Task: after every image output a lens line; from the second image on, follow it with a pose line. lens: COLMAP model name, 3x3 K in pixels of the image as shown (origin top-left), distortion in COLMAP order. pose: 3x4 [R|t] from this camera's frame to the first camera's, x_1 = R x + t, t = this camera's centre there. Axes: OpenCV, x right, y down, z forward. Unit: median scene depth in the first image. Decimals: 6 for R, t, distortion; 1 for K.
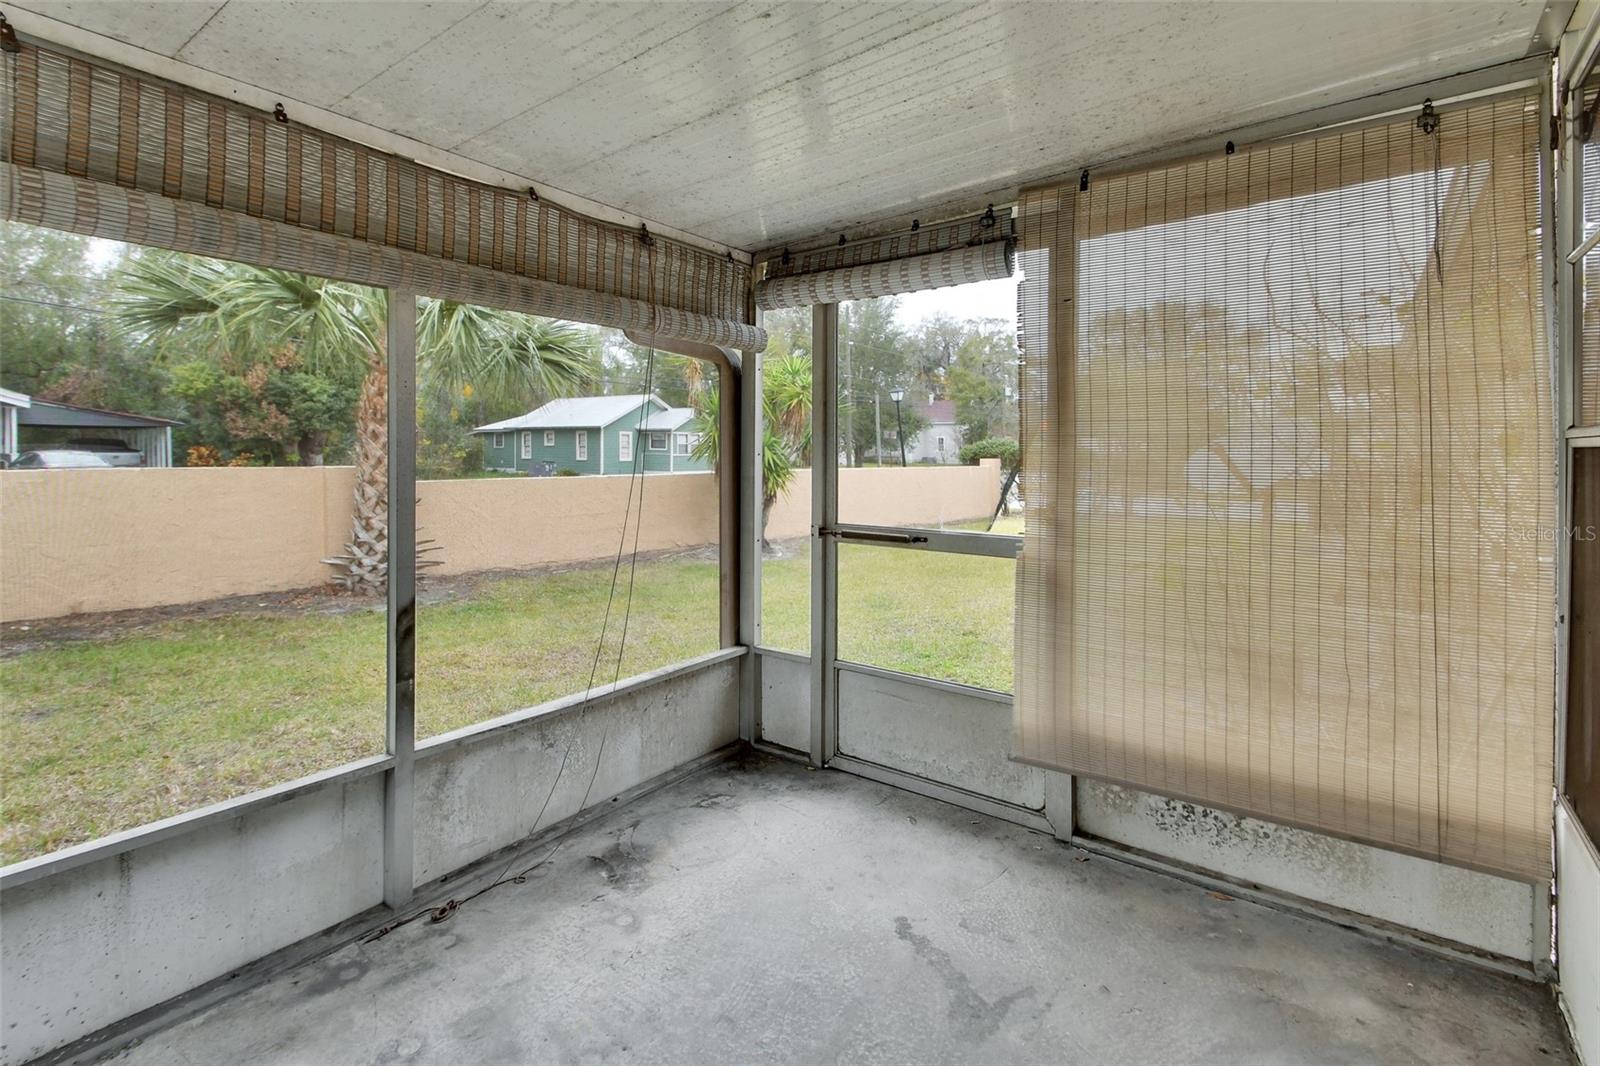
lens RADIAL K [[766.2, 0, 799.4], [0, 766.2, 447.9], [0, 0, 1]] dist [0.030016, 0.000225]
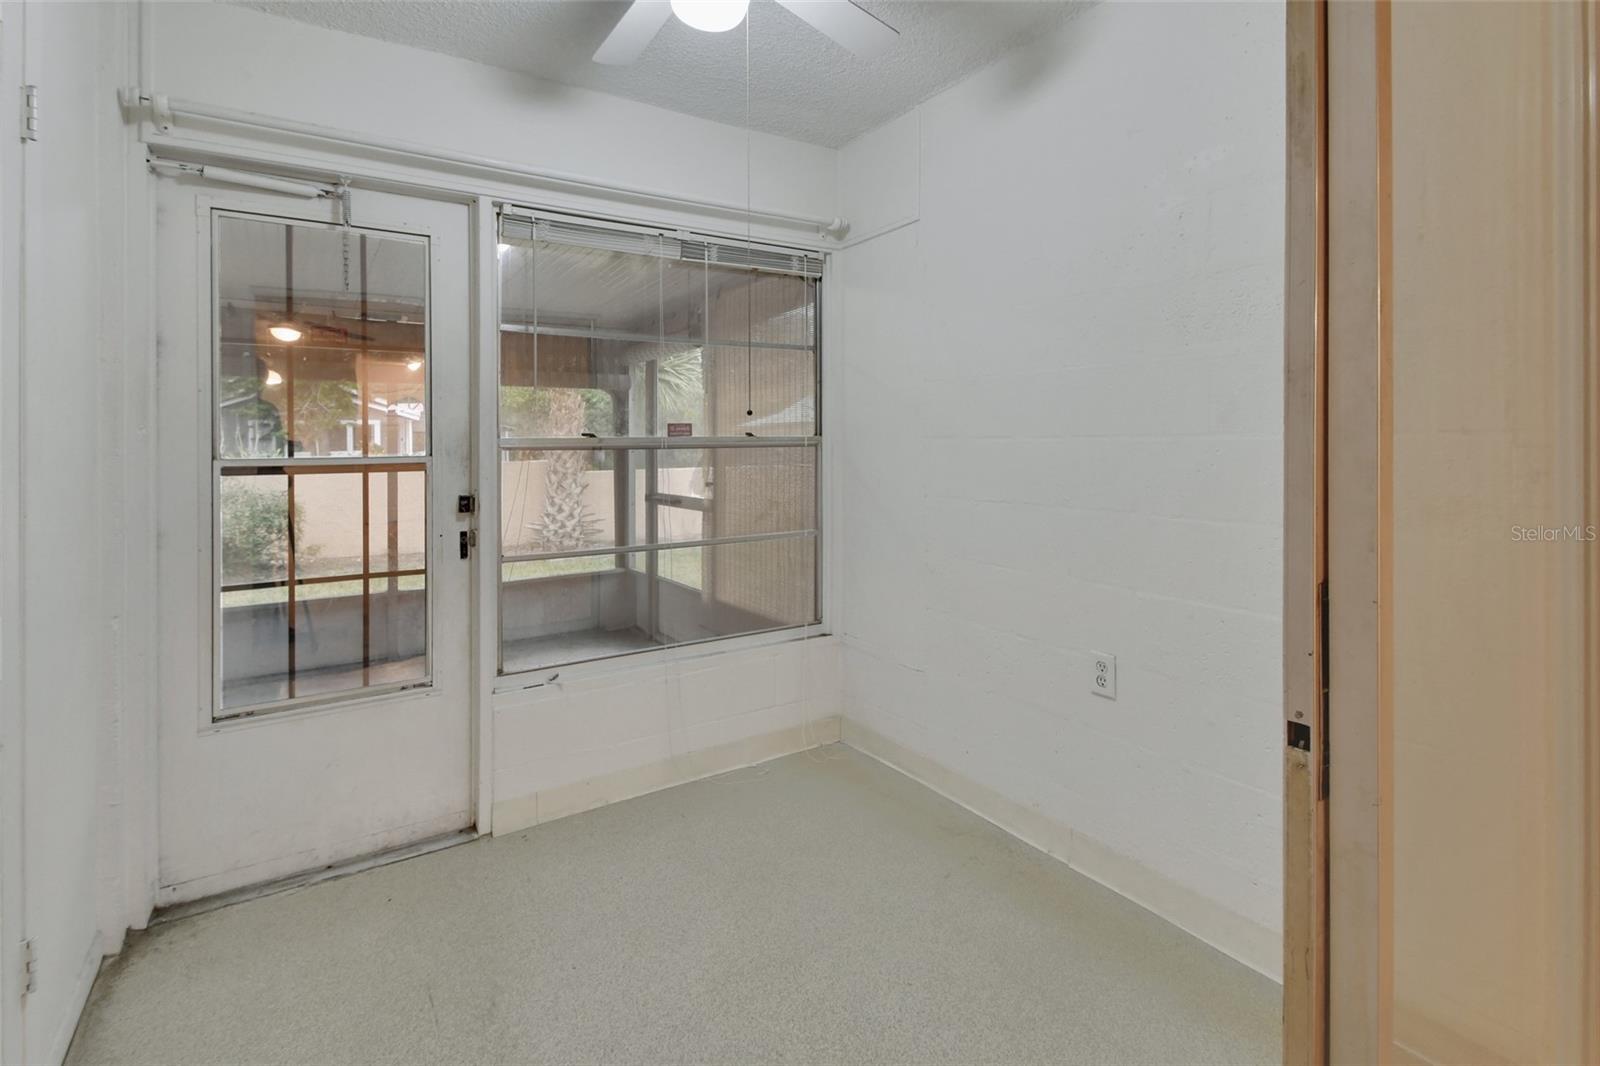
lens RADIAL K [[766.2, 0, 799.4], [0, 766.2, 447.9], [0, 0, 1]] dist [0.030016, 0.000225]
pose [[0.943140, -0.012177, -0.332173, 0.351301], [0.015405, 0.999856, 0.007087, -0.003860], [0.332039, -0.011801, 0.943192, -0.192393]]
